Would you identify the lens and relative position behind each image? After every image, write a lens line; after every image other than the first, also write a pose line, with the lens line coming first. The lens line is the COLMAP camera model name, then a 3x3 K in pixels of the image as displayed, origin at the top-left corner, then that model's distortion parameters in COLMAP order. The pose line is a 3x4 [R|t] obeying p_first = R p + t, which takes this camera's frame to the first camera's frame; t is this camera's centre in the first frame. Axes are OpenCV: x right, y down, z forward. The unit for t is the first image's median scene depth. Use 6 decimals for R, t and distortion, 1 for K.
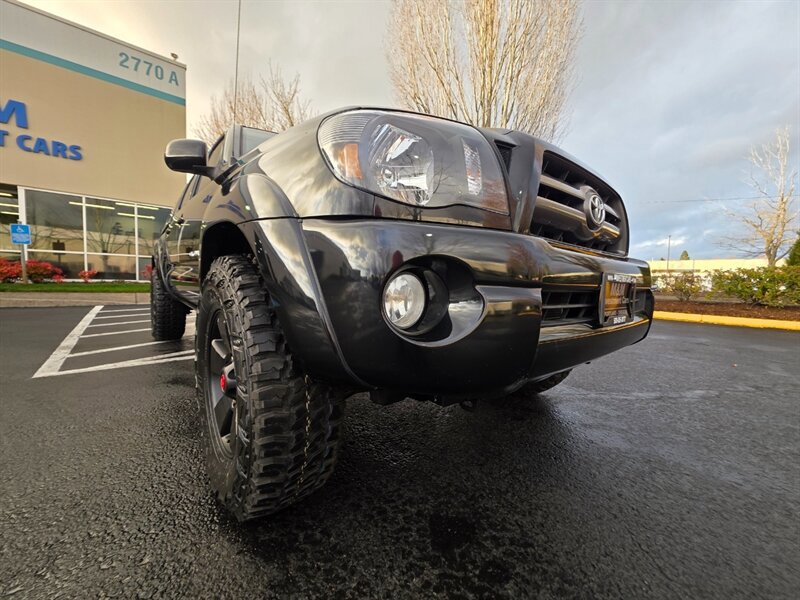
lens RADIAL K [[340.2, 0, 405.1], [0, 340.2, 296.5], [0, 0, 1]] dist [0.003687, 0.000190]
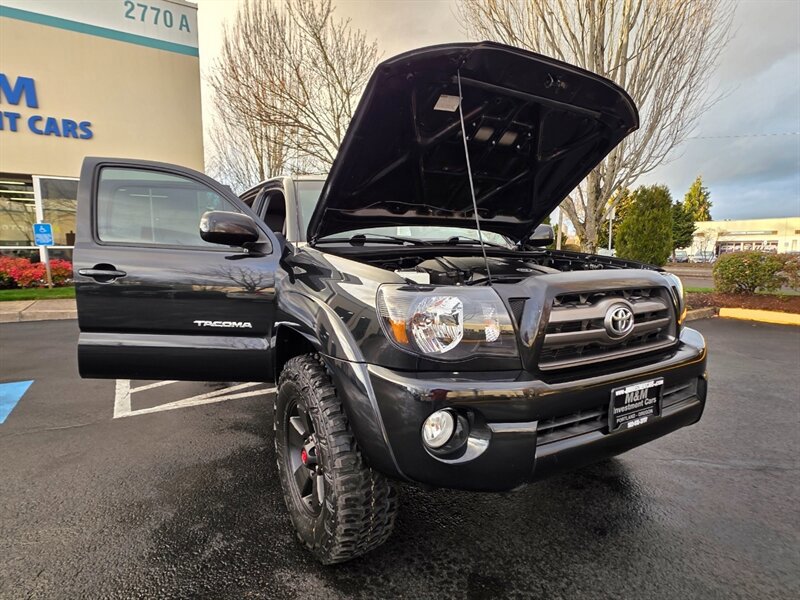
lens RADIAL K [[482.9, 0, 400.0], [0, 482.9, 300.0], [0, 0, 1]] dist [0.009744, 0.000231]
pose [[0.984936, -0.006632, -0.172790, 0.130338], [0.016636, 0.998263, 0.056513, -0.423554], [0.172115, -0.058536, 0.983336, -0.669607]]
